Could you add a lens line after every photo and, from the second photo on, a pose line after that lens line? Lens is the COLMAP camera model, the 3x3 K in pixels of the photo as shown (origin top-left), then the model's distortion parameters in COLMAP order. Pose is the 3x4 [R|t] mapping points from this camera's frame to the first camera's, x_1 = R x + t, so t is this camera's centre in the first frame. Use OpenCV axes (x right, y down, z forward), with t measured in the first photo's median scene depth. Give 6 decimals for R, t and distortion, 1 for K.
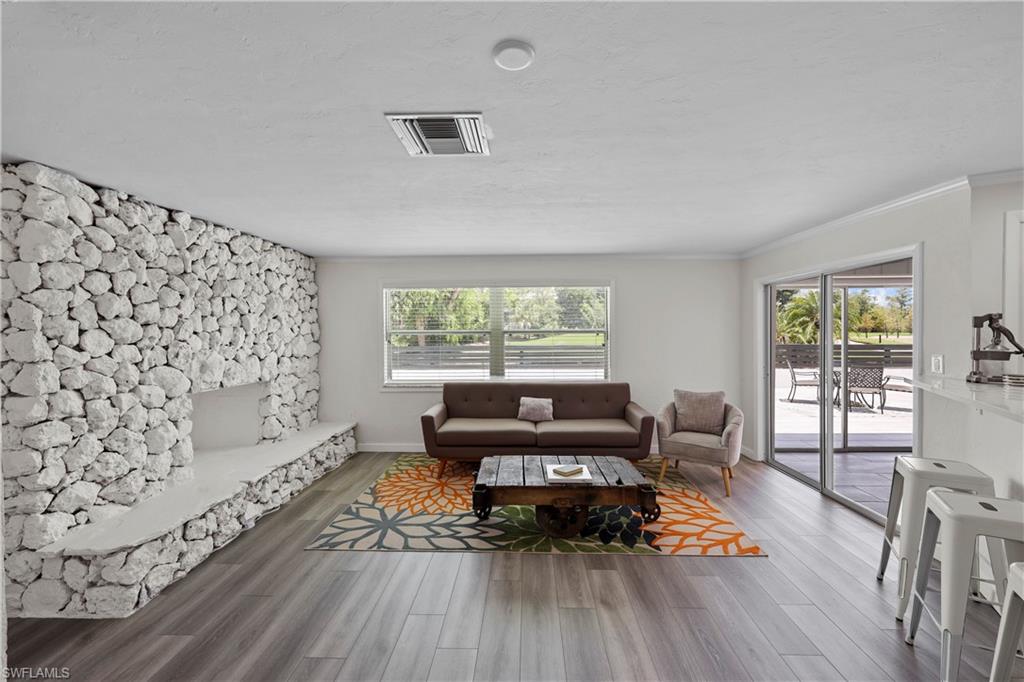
lens RADIAL K [[415.1, 0, 512.8], [0, 415.1, 331.1], [0, 0, 1]] dist [0.000249, 0.000064]
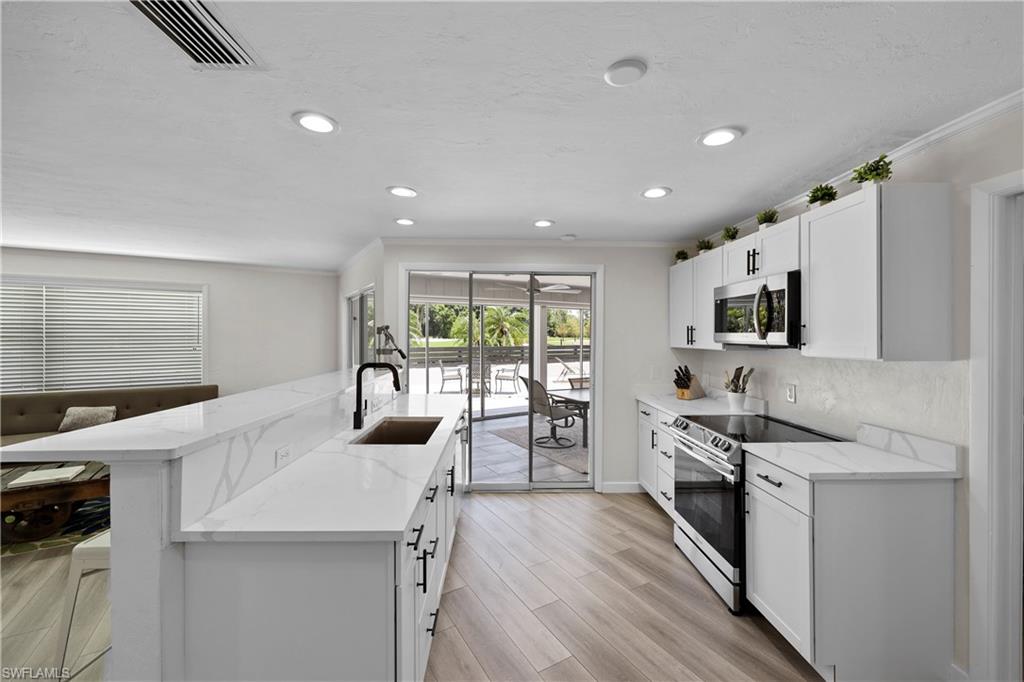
lens RADIAL K [[415.1, 0, 512.8], [0, 415.1, 331.1], [0, 0, 1]] dist [0.000249, 0.000064]
pose [[0.843156, 0.009441, 0.537587, 0.319669], [-0.002990, 0.999913, -0.012870, -0.000823], [-0.537661, 0.009244, 0.843110, -0.276085]]
